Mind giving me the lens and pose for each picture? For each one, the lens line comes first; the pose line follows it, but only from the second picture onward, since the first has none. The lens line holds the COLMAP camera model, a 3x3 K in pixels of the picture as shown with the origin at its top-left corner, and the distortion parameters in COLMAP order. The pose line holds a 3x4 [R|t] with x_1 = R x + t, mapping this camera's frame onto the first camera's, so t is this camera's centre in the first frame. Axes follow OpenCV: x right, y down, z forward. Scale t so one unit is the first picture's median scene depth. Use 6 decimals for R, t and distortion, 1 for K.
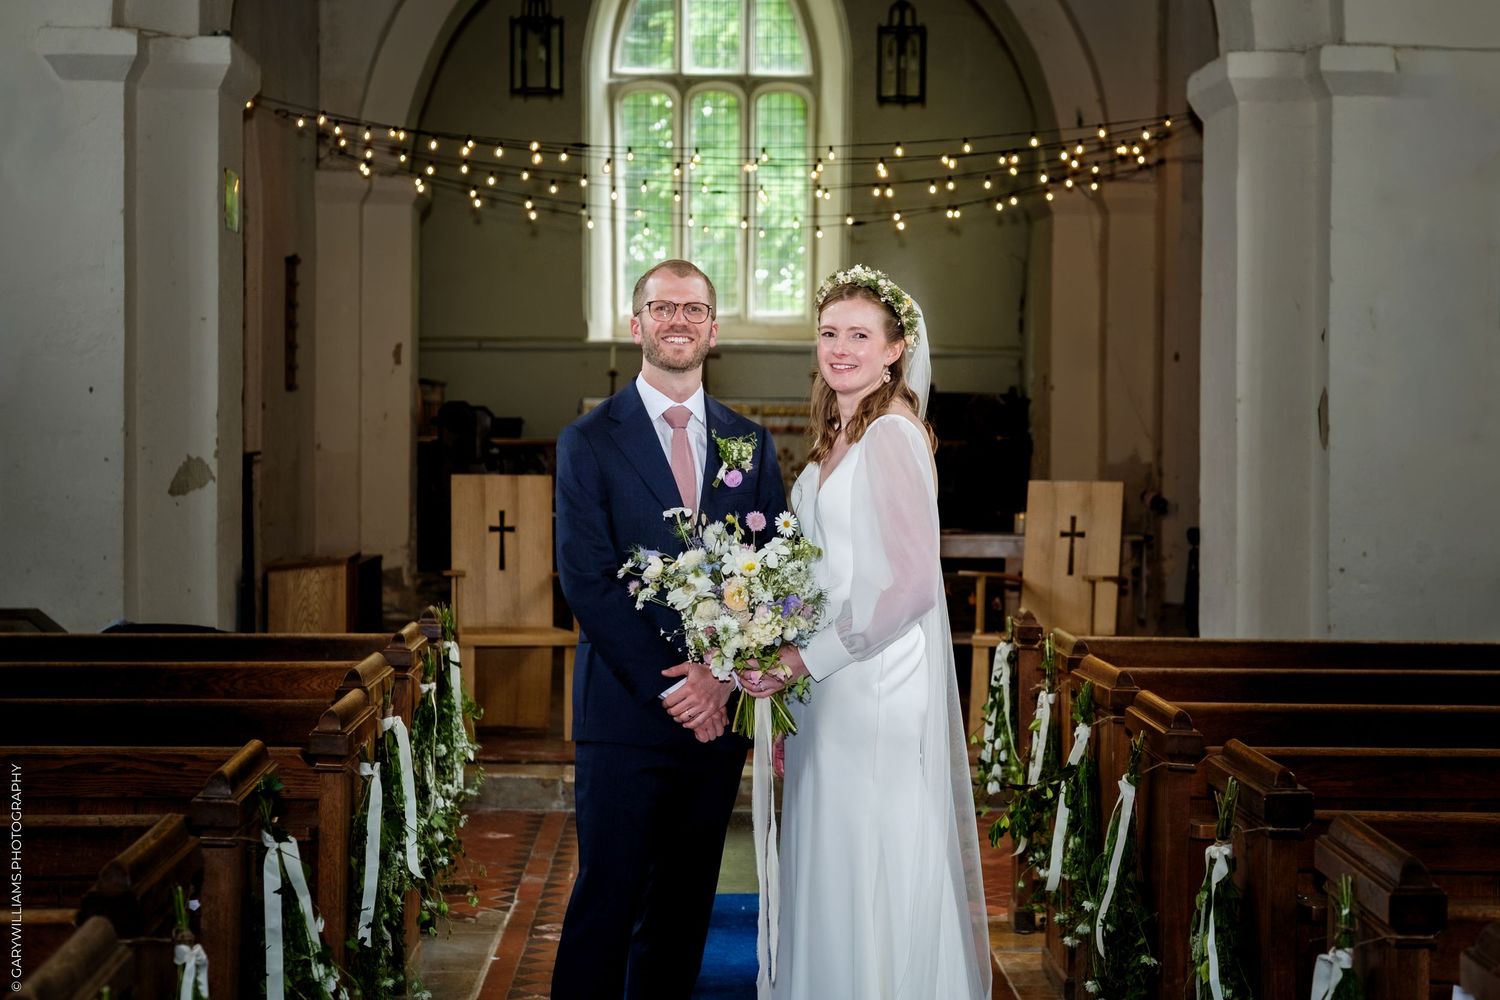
lens RADIAL K [[2595.5, 0, 750.2], [0, 2595.5, 500.1], [0, 0, 1]] dist [-0.046139, 0.000000]
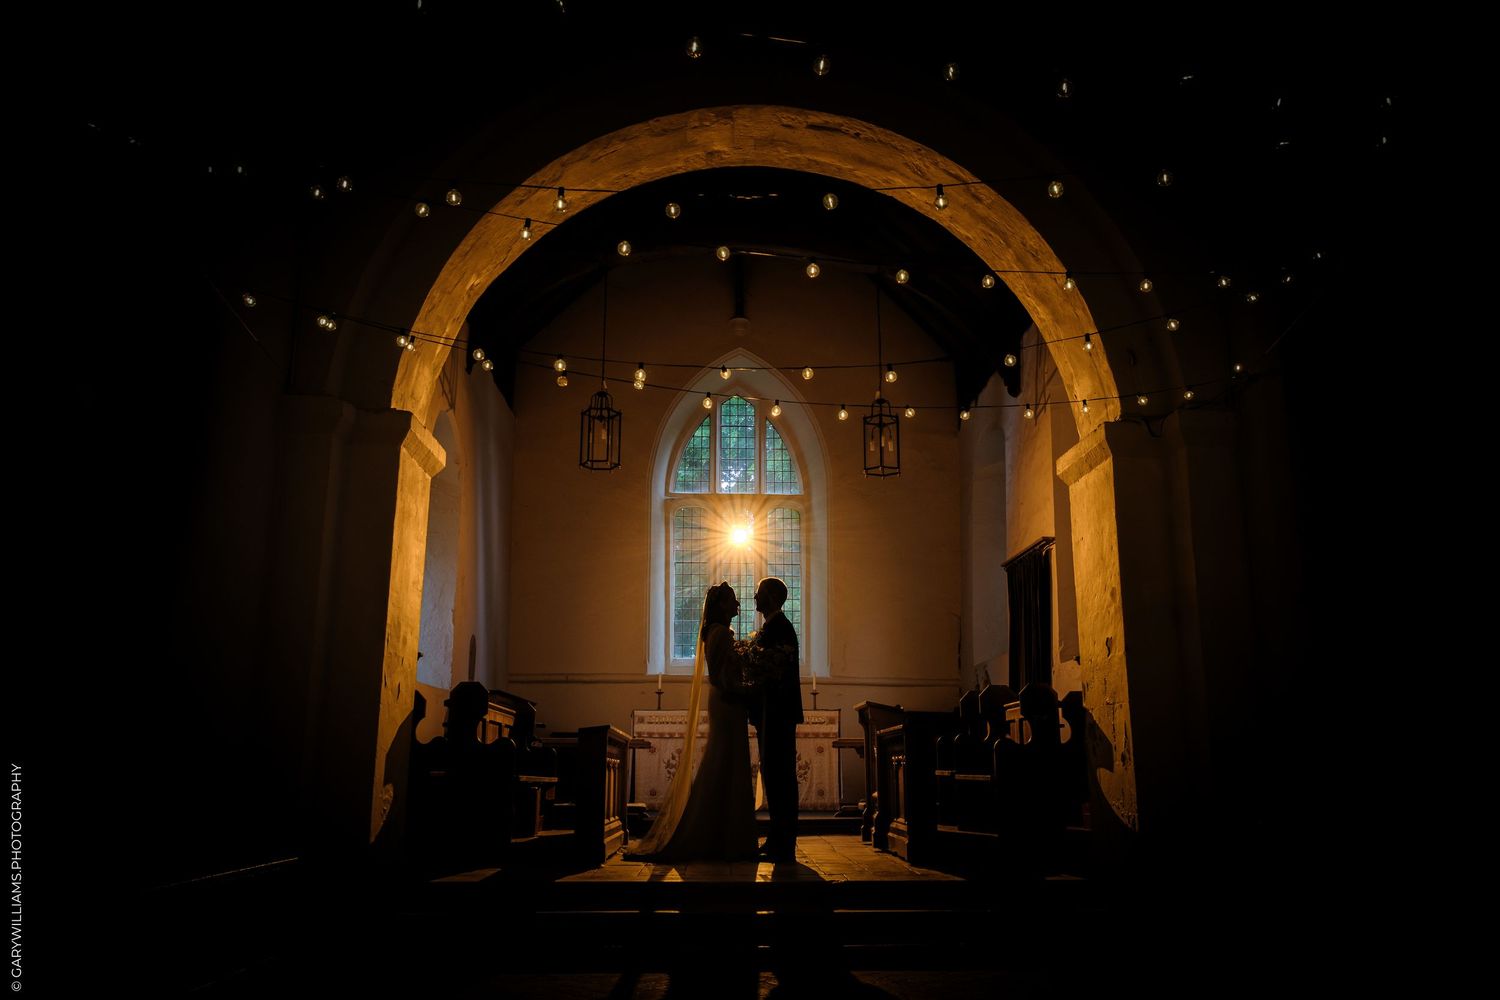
lens RADIAL K [[1125.4, 0, 745.3], [0, 1125.4, 499.3], [0, 0, 1]] dist [0.003590, 0.000090]
pose [[0.999940, -0.010107, -0.004287, -0.007003], [0.008671, 0.966572, -0.256250, 0.001712], [0.006733, 0.256197, 0.966601, 0.399256]]
